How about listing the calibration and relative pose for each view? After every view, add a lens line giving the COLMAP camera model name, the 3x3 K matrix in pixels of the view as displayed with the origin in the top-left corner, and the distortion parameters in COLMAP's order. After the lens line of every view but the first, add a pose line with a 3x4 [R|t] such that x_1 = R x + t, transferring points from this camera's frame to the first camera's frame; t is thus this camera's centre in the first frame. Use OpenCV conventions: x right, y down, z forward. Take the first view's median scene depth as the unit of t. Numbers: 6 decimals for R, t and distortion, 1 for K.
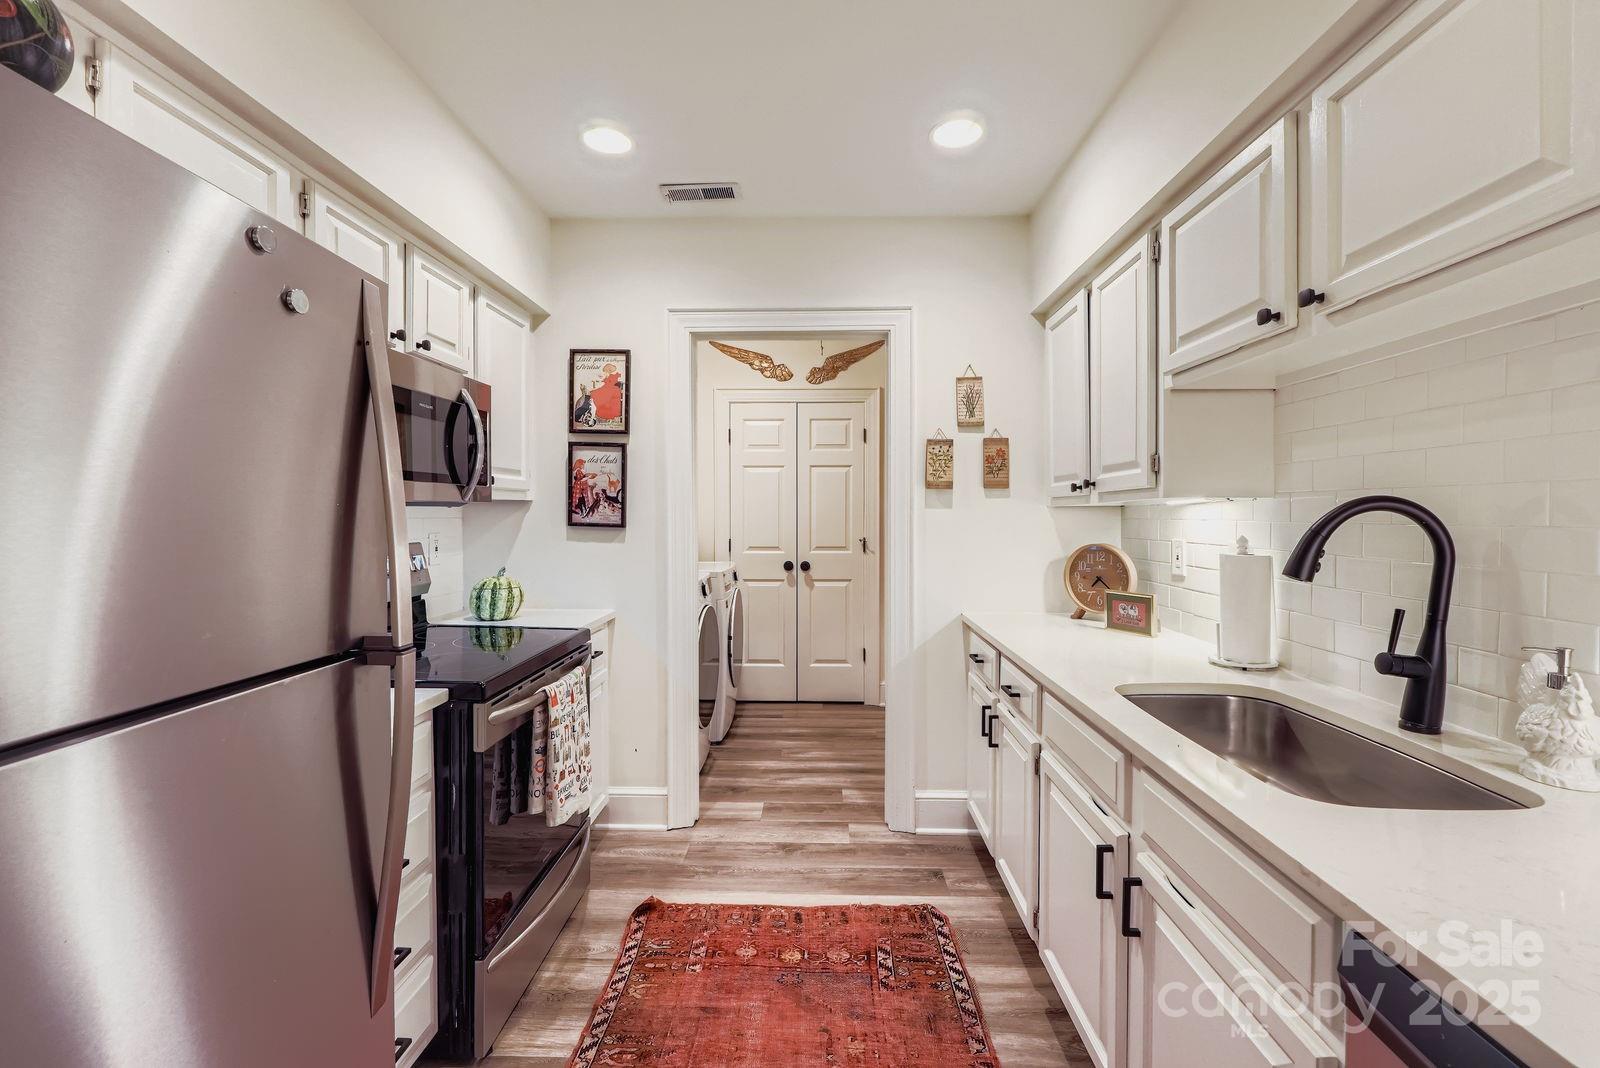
lens RADIAL K [[693.3, 0, 800.4], [0, 693.3, 524.0], [0, 0, 1]] dist [0.000887, 0.000079]
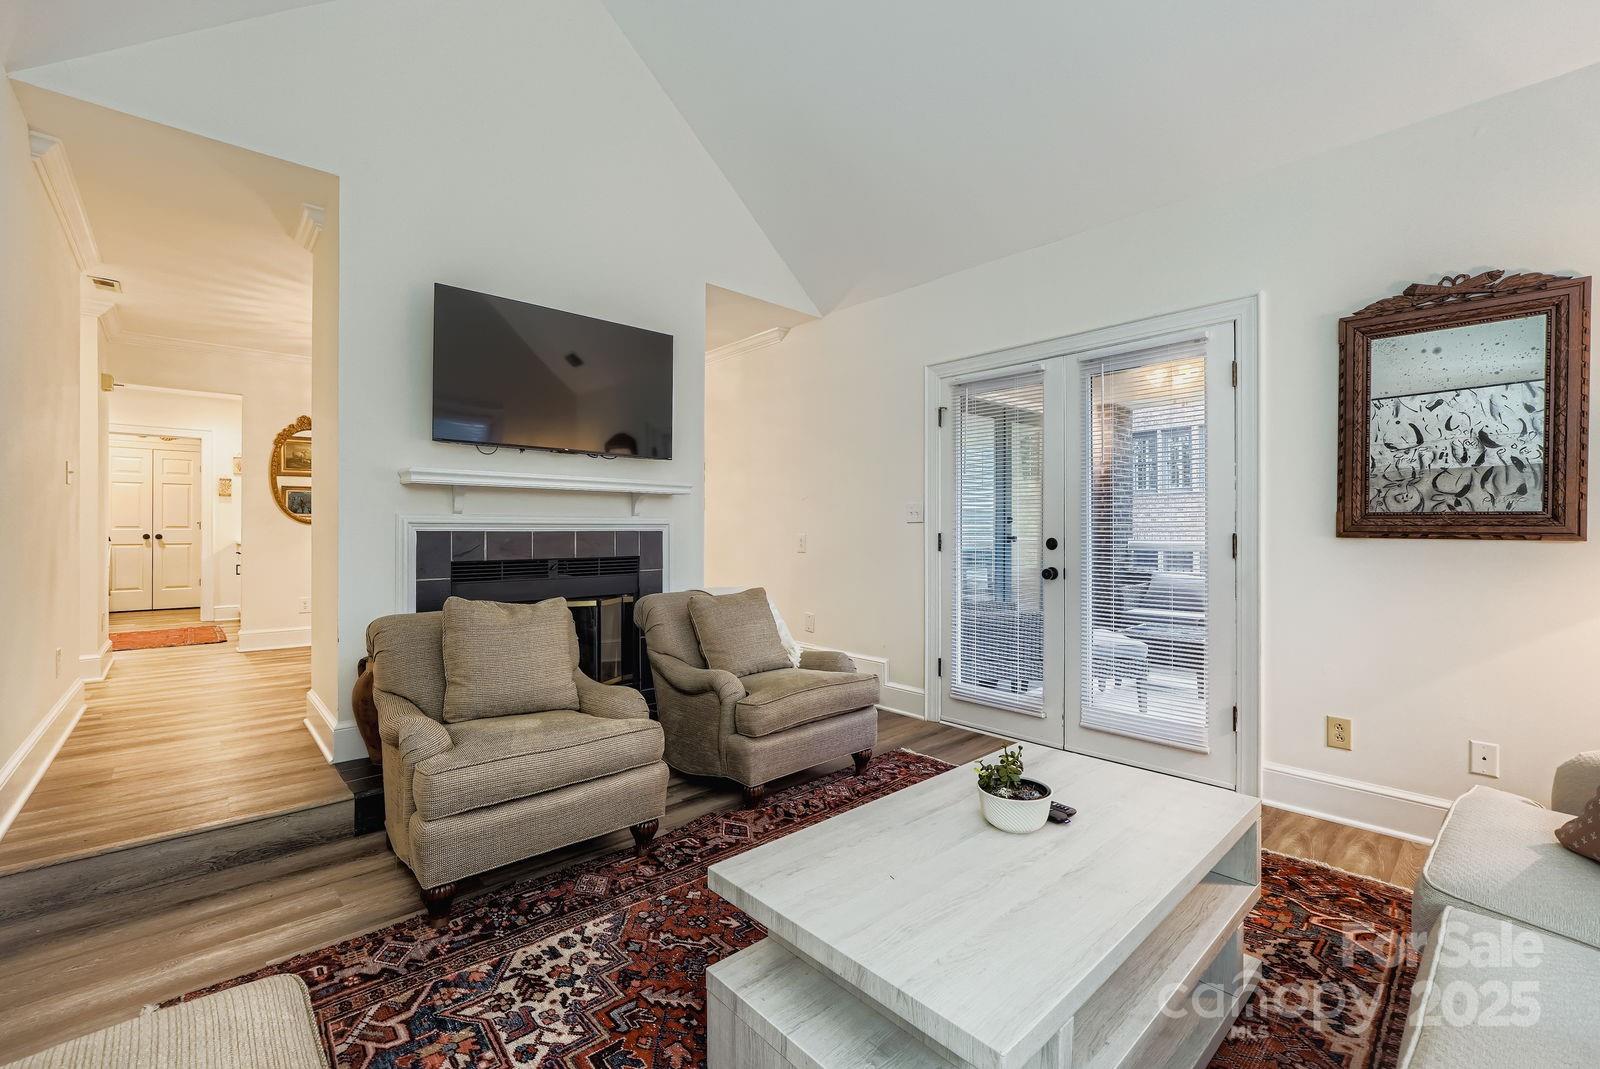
lens RADIAL K [[682.1, 0, 799.8], [0, 682.1, 529.6], [0, 0, 1]] dist [-0.016474, 0.005211]
pose [[0.717813, 0.005256, 0.696216, -0.019191], [0.010123, 0.999787, -0.017986, 0.092707], [-0.696162, 0.019958, 0.717607, -1.520667]]
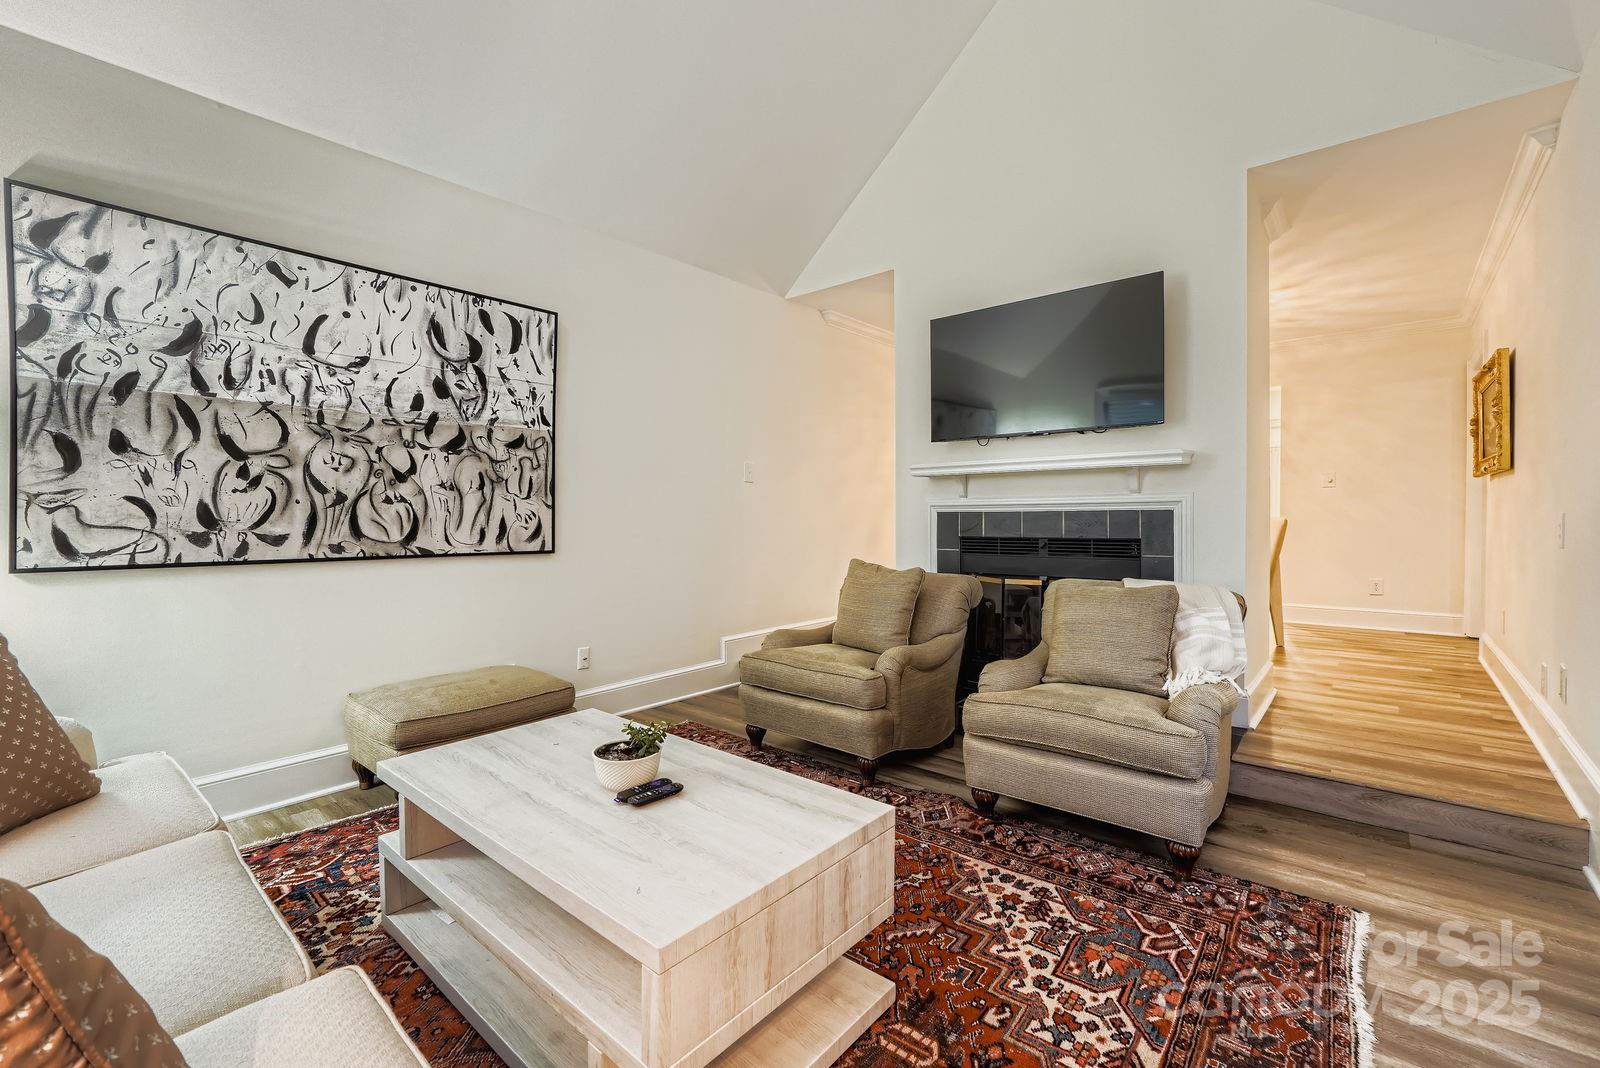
lens RADIAL K [[682.1, 0, 801.8], [0, 682.1, 526.2], [0, 0, 1]] dist [-0.016474, 0.005211]
pose [[0.778686, 0.009882, -0.627336, 0.569338], [-0.008940, 0.999949, 0.004655, 0.094344], [0.627351, 0.001984, 0.778734, -1.571873]]
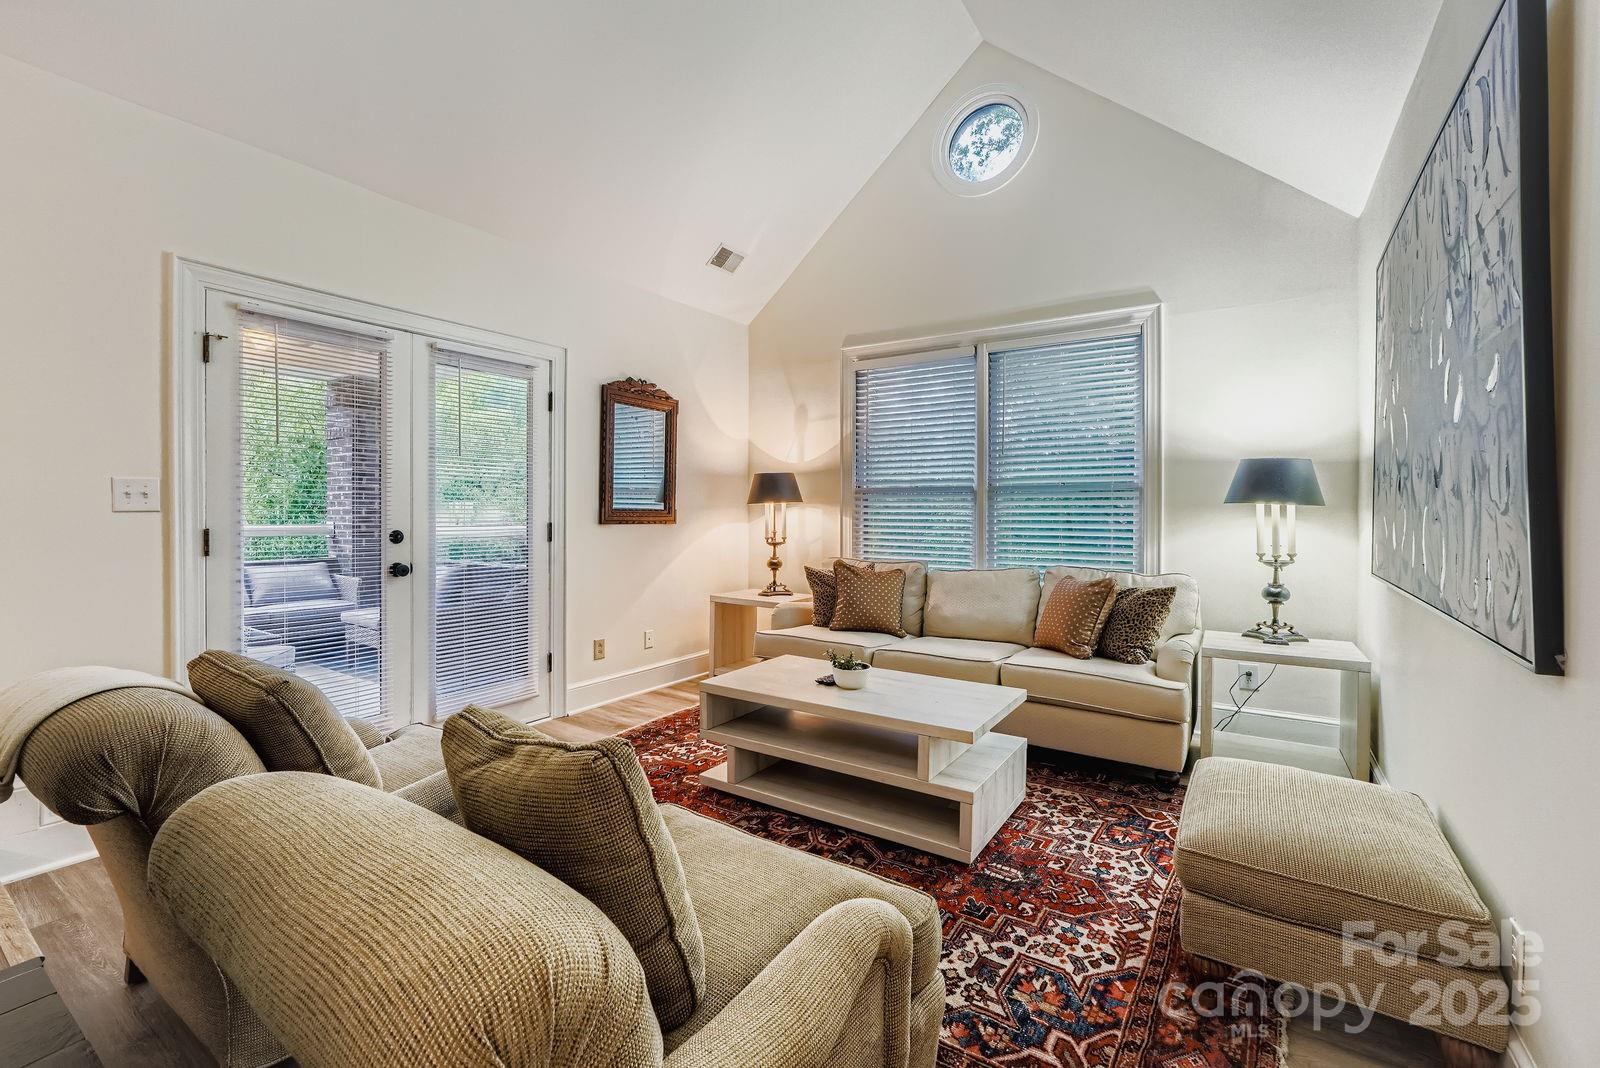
lens RADIAL K [[682.1, 0, 813.6], [0, 682.1, 516.7], [0, 0, 1]] dist [-0.016474, 0.005211]
pose [[-0.856538, -0.006887, 0.516038, 0.001913], [0.006710, 0.999678, 0.024478, 0.064746], [-0.516040, 0.024429, -0.856216, -0.827971]]
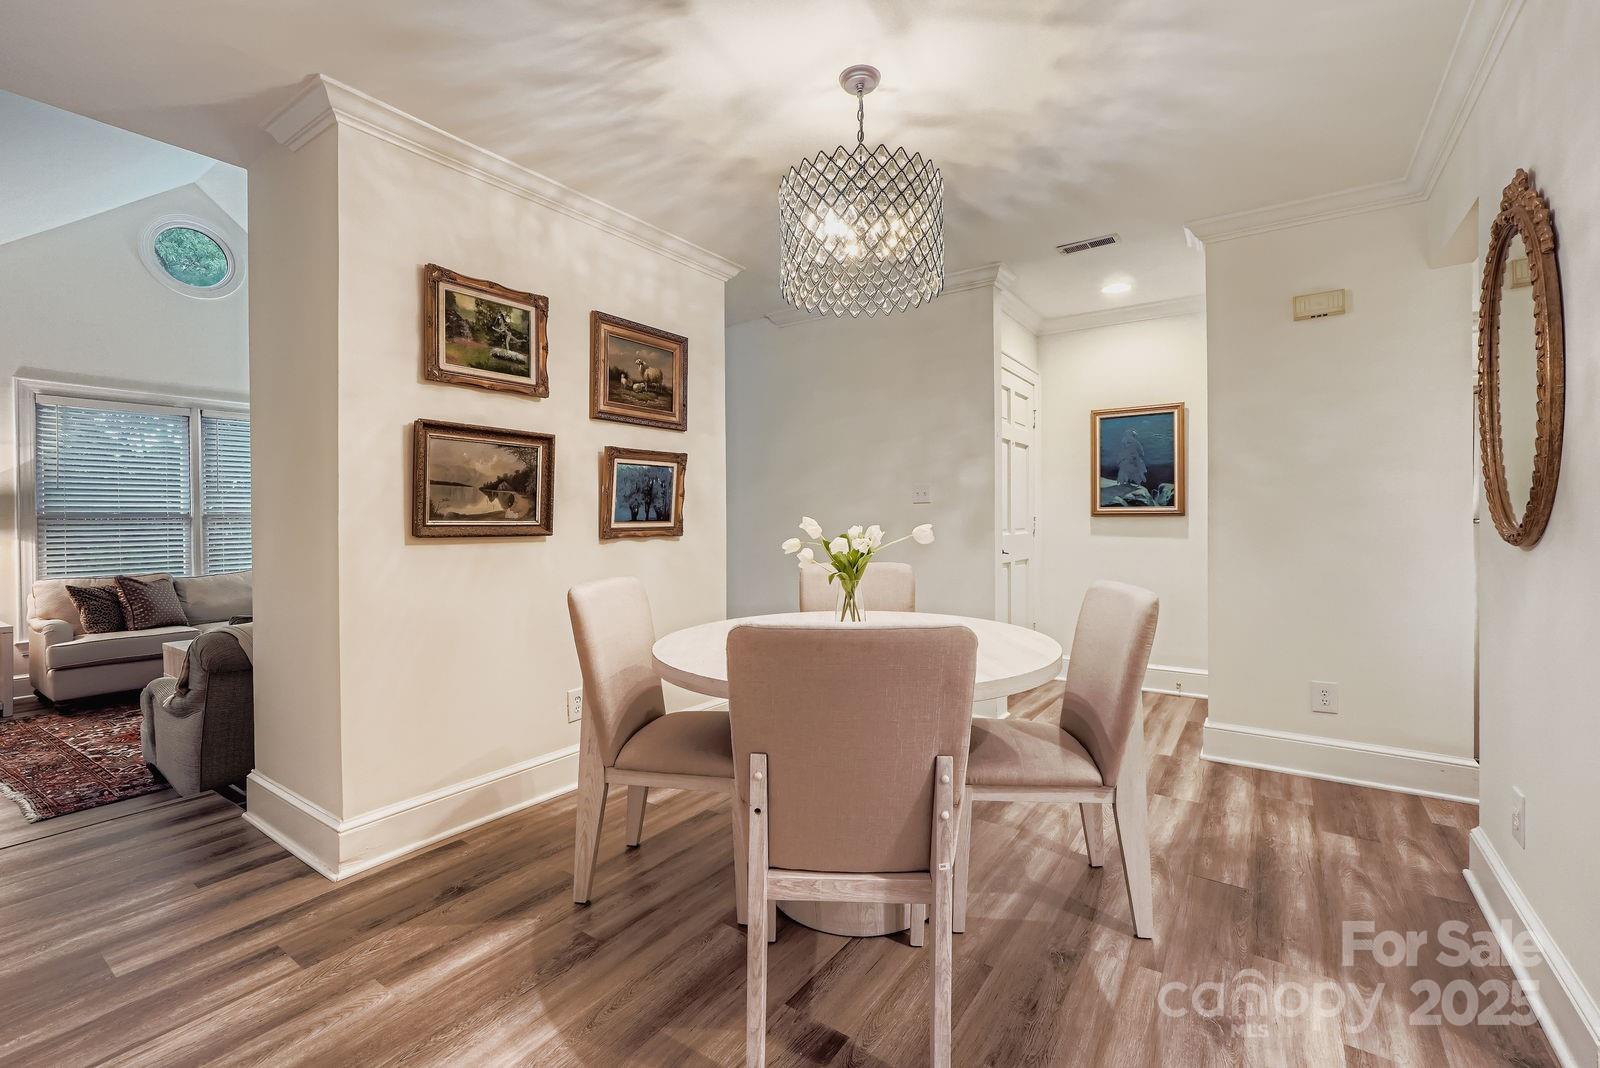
lens RADIAL K [[682.1, 0, 816.0], [0, 682.1, 527.3], [0, 0, 1]] dist [-0.016474, 0.005211]
pose [[-0.534298, 0.015078, -0.845161, 0.715561], [-0.008022, 0.999705, 0.022906, 0.034815], [0.845258, 0.019019, -0.534020, -0.122785]]
